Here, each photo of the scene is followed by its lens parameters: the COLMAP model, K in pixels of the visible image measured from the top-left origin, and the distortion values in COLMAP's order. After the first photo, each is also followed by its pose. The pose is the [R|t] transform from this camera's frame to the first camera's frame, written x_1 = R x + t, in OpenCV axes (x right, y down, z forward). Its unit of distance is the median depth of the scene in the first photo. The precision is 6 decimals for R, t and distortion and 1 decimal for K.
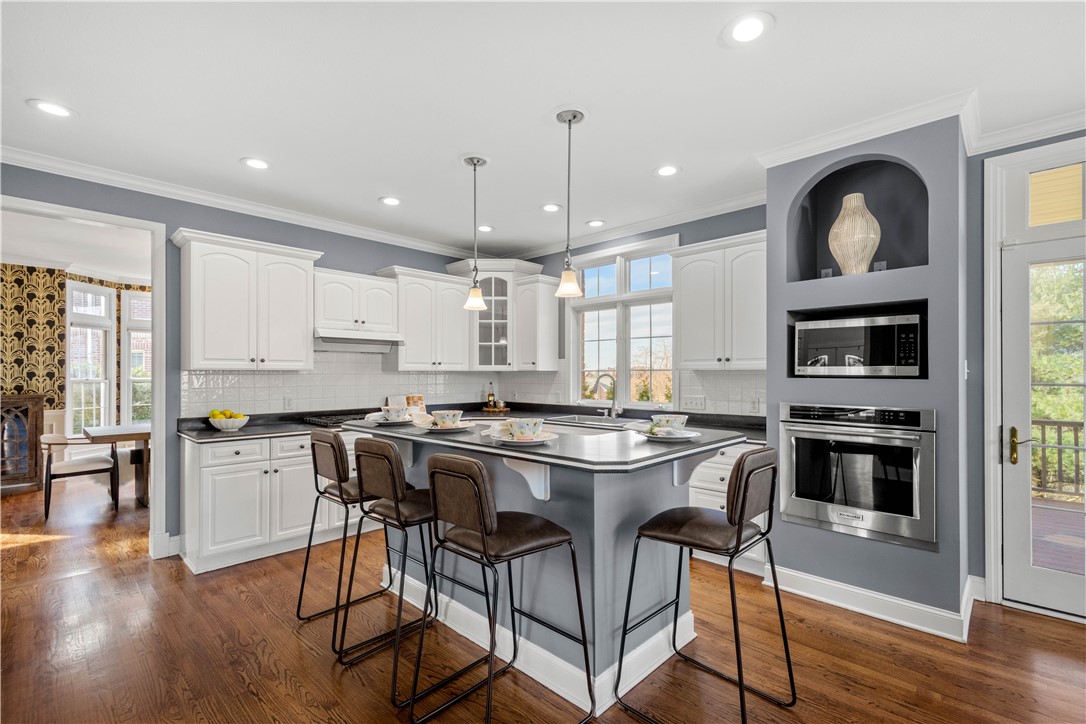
lens RADIAL K [[481.1, 0, 540.2], [0, 481.1, 371.0], [0, 0, 1]] dist [0.001540, 0.000284]
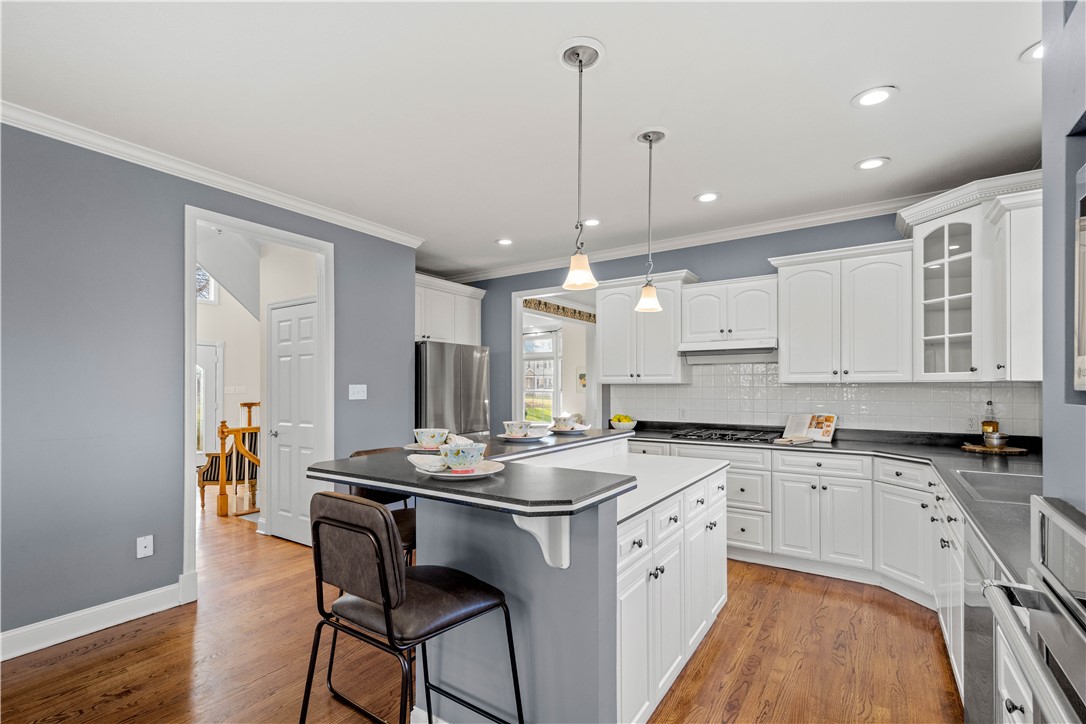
lens RADIAL K [[485.1, 0, 559.1], [0, 485.1, 387.5], [0, 0, 1]] dist [0.000353, 0.000034]
pose [[0.186120, 0.001844, -0.982525, 0.450634], [0.005187, 0.999982, 0.002859, 0.002870], [0.982513, -0.005628, 0.186107, 0.459751]]
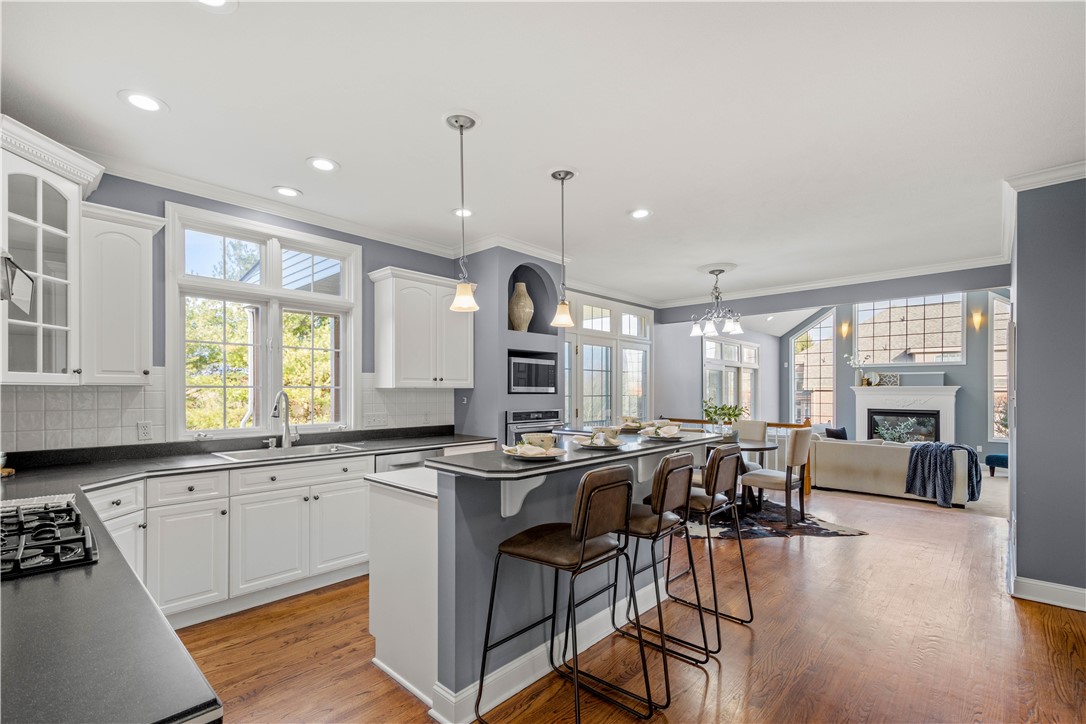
lens RADIAL K [[492.6, 0, 539.4], [0, 492.6, 387.2], [0, 0, 1]] dist [0.000553, 0.000056]
pose [[-0.011989, 0.009648, 0.999882, -0.634299], [-0.006012, 0.999935, -0.009720, 0.004595], [-0.999910, -0.006128, -0.011930, 0.589505]]
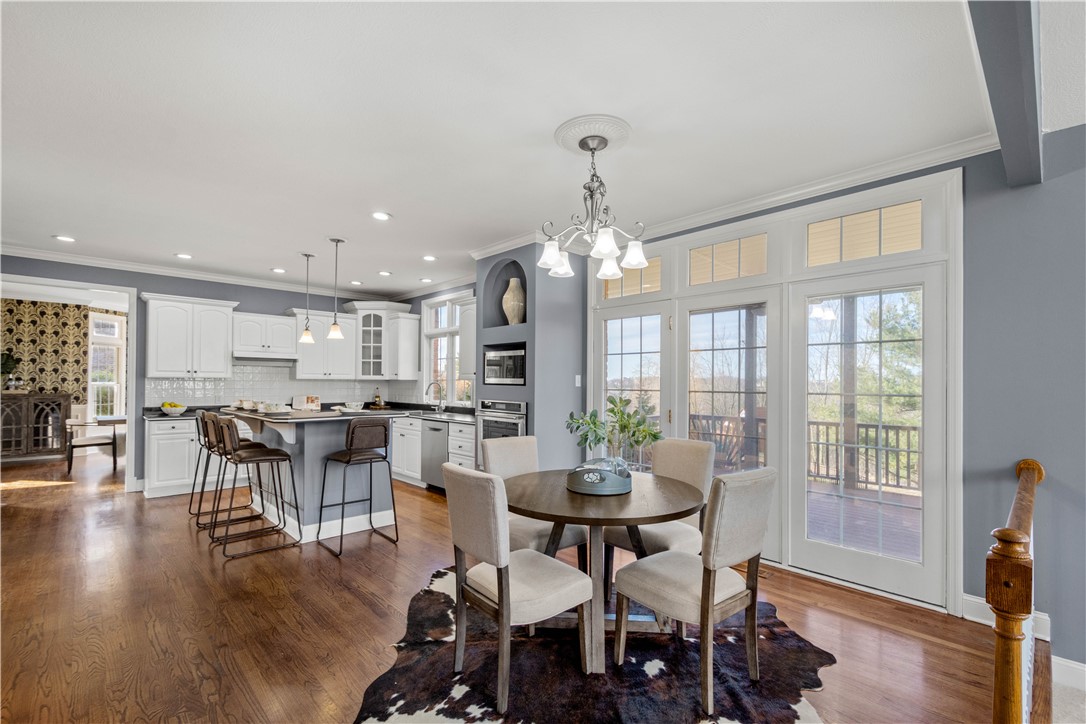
lens RADIAL K [[469.4, 0, 531.0], [0, 469.4, 377.4], [0, 0, 1]] dist [0.001230, 0.000168]
pose [[0.998896, 0.007565, -0.046353, 0.486192], [-0.007813, 0.999956, -0.005162, -0.003343], [0.046312, 0.005519, 0.998912, -0.405765]]
